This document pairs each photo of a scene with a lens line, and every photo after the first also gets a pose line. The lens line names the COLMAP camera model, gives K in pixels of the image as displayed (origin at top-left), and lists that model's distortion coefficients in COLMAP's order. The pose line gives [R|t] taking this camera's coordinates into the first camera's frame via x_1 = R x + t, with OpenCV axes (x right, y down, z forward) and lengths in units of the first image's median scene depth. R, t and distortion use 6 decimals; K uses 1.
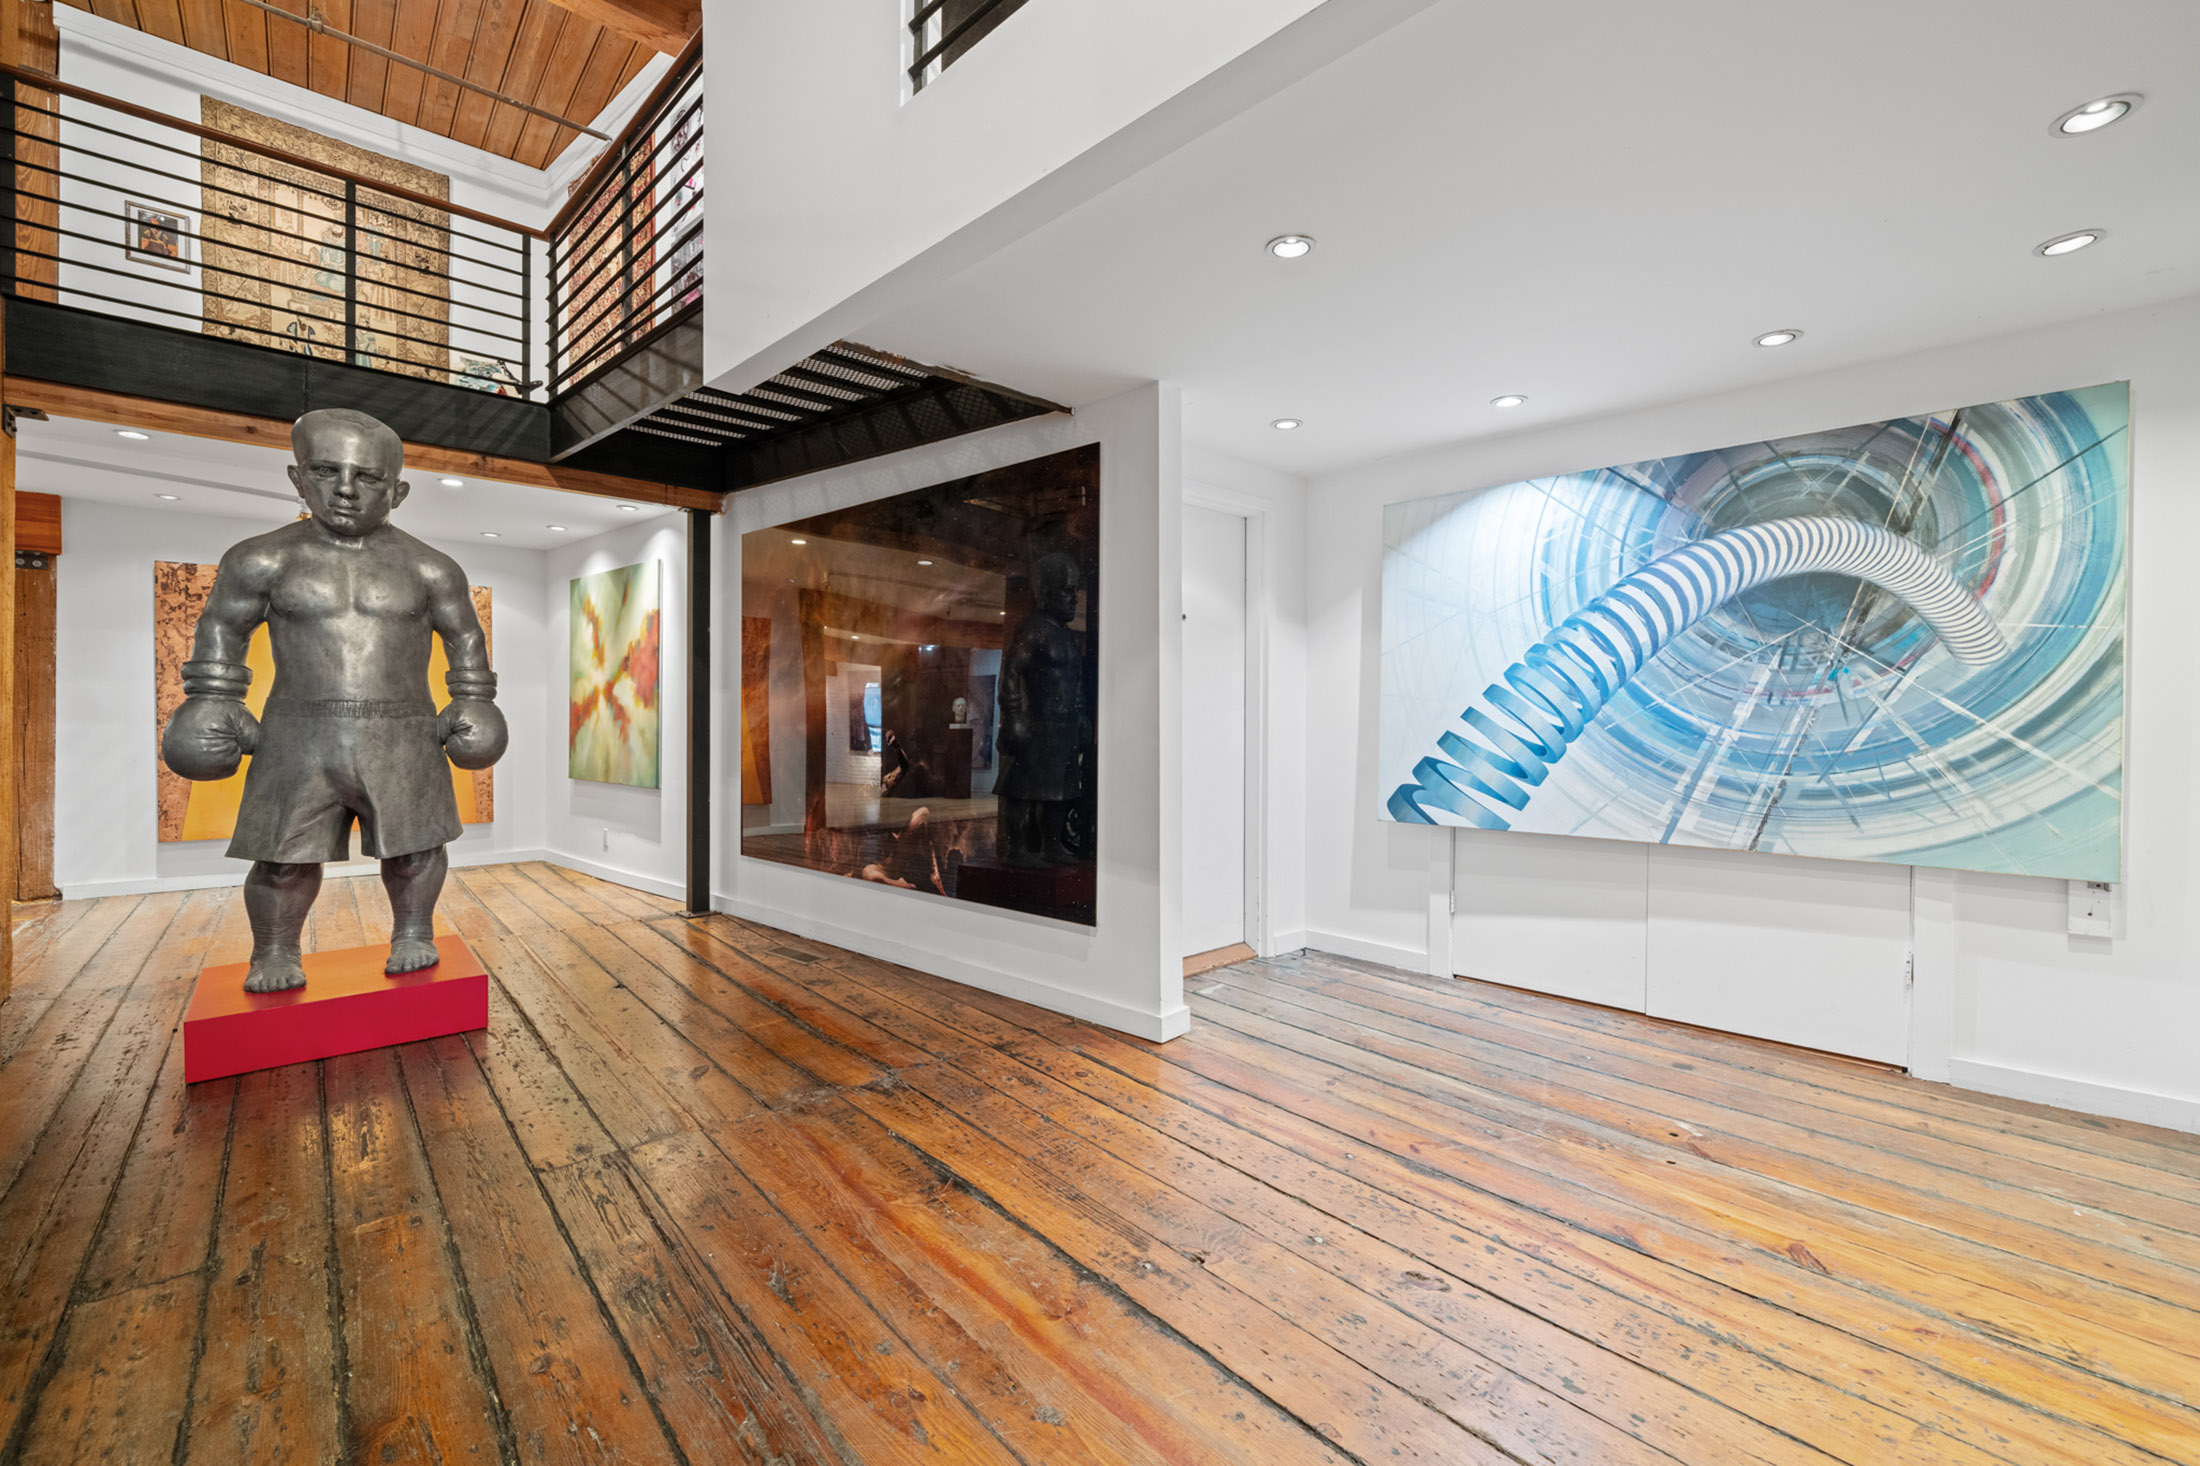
lens RADIAL K [[907.9, 0, 1107.7], [0, 907.9, 727.3], [0, 0, 1]] dist [-0.001375, 0.001139]
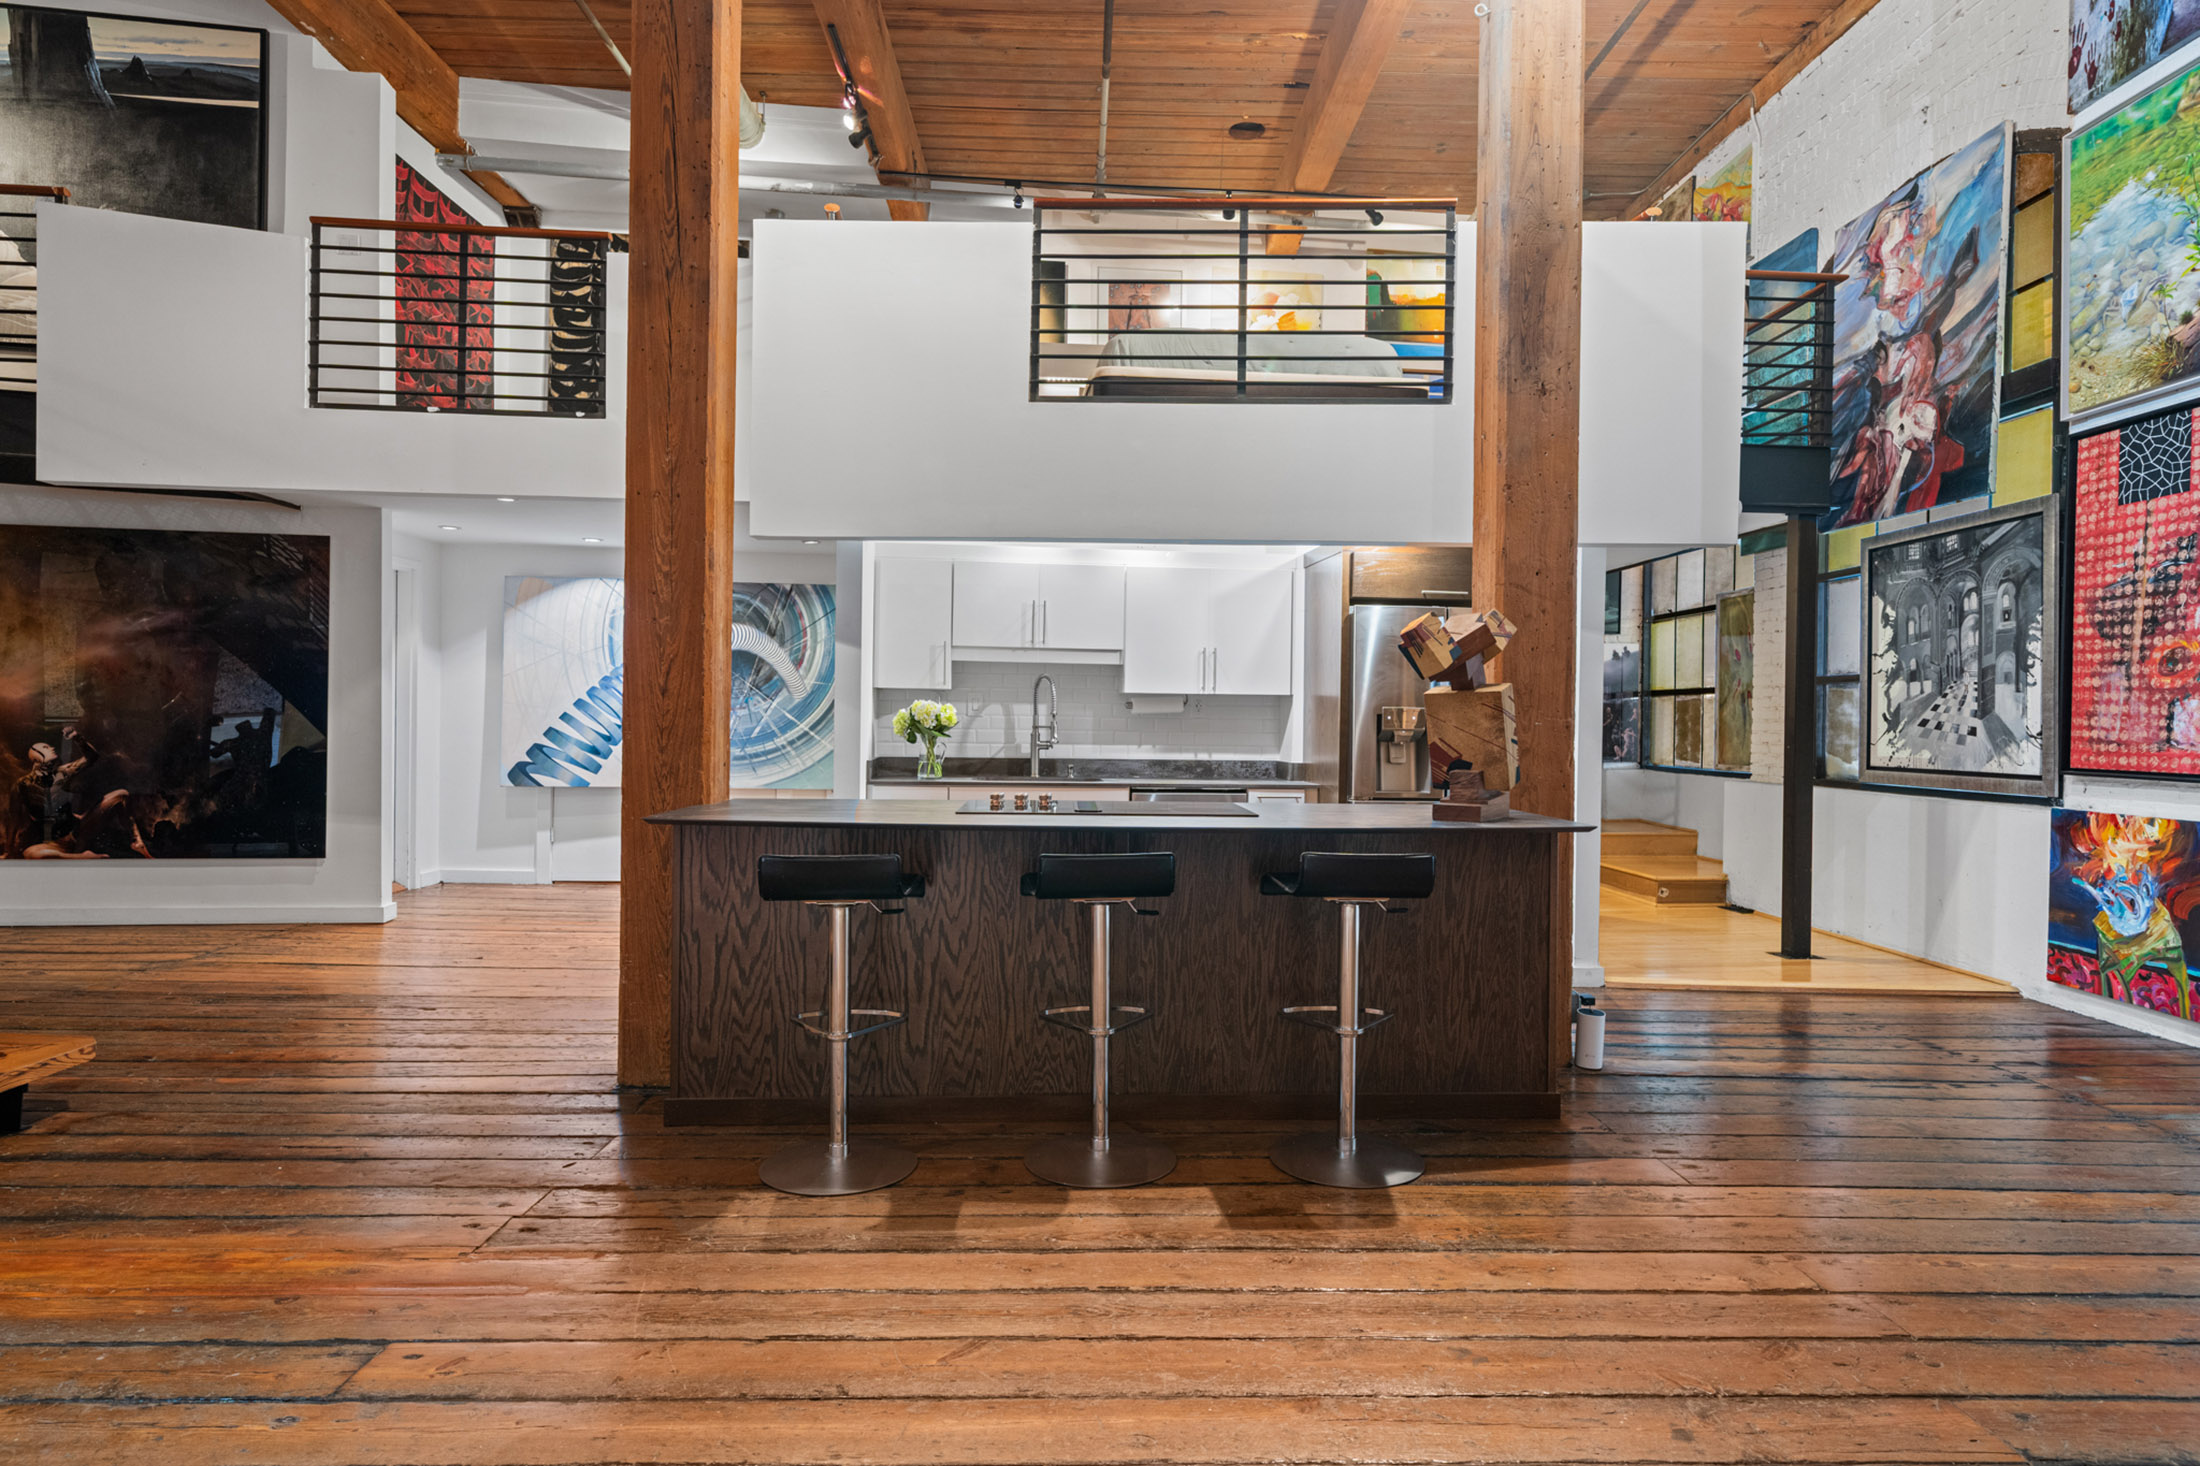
lens RADIAL K [[1209.9, 0, 1106.2], [0, 1209.9, 721.4], [0, 0, 1]] dist [0.001730, 0.001501]
pose [[0.649165, 0.001855, 0.760646, -0.687677], [-0.005799, 0.999980, 0.002510, -0.018738], [-0.760626, -0.006041, 0.649163, -1.266568]]
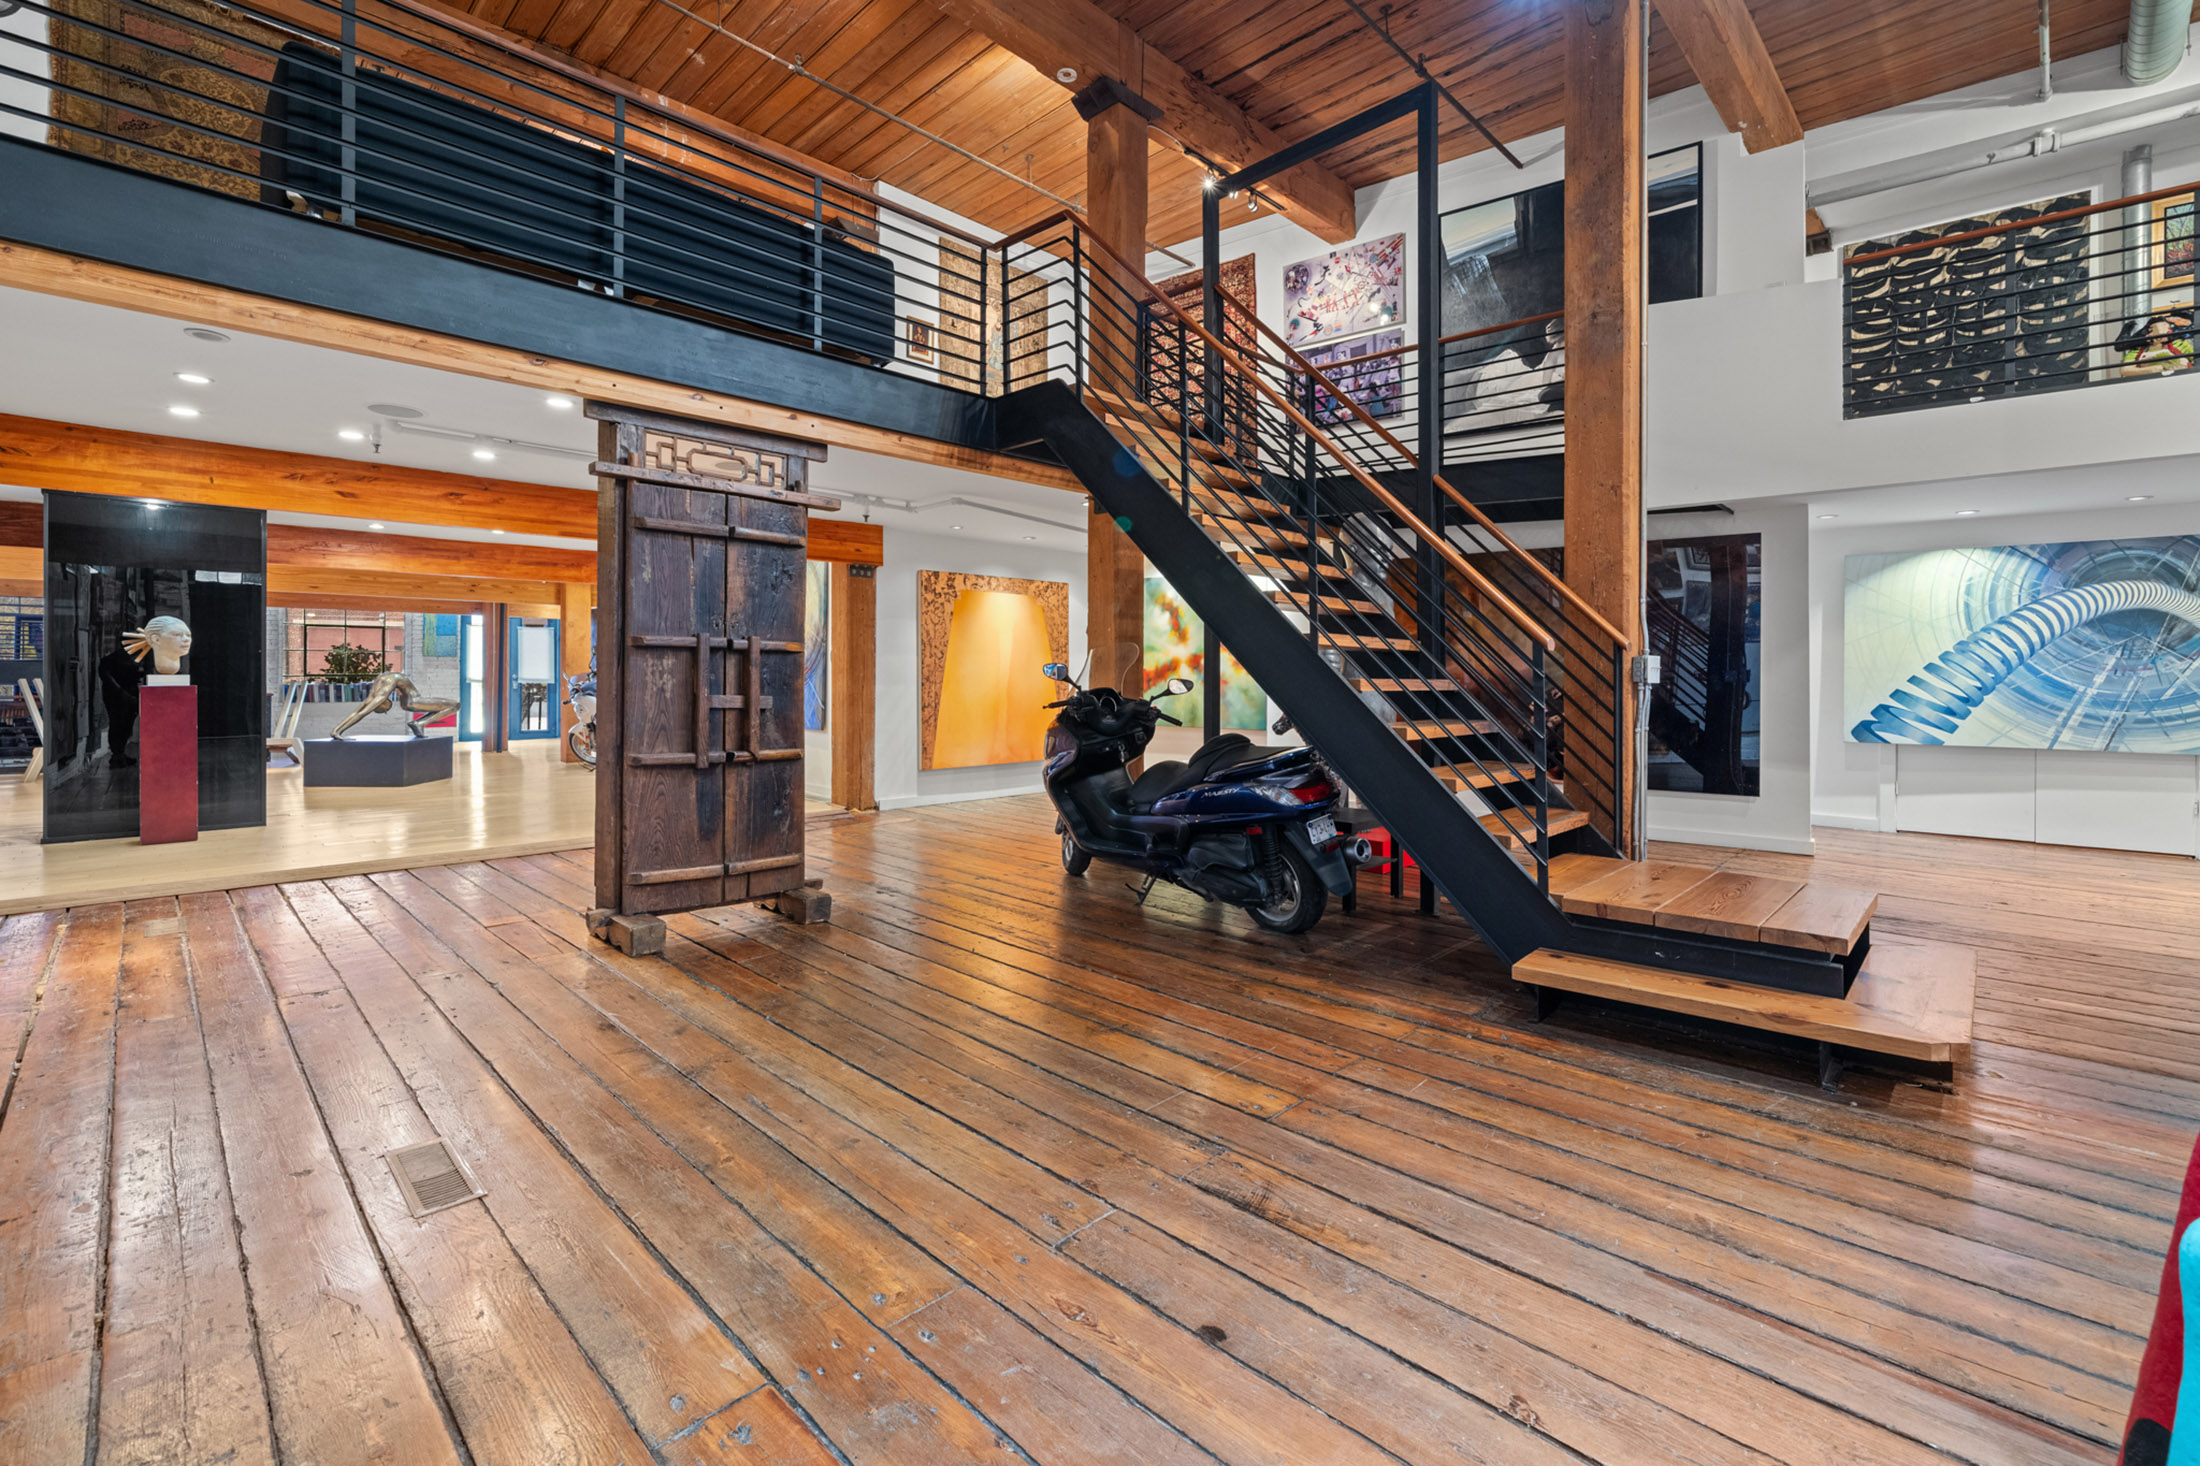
lens RADIAL K [[957.5, 0, 1101.2], [0, 957.5, 678.6], [0, 0, 1]] dist [-0.001307, 0.001400]
pose [[0.997812, -0.001501, 0.066104, -1.443907], [0.001909, 0.999979, -0.006113, -0.009108], [-0.066093, 0.006226, 0.997794, -0.829421]]
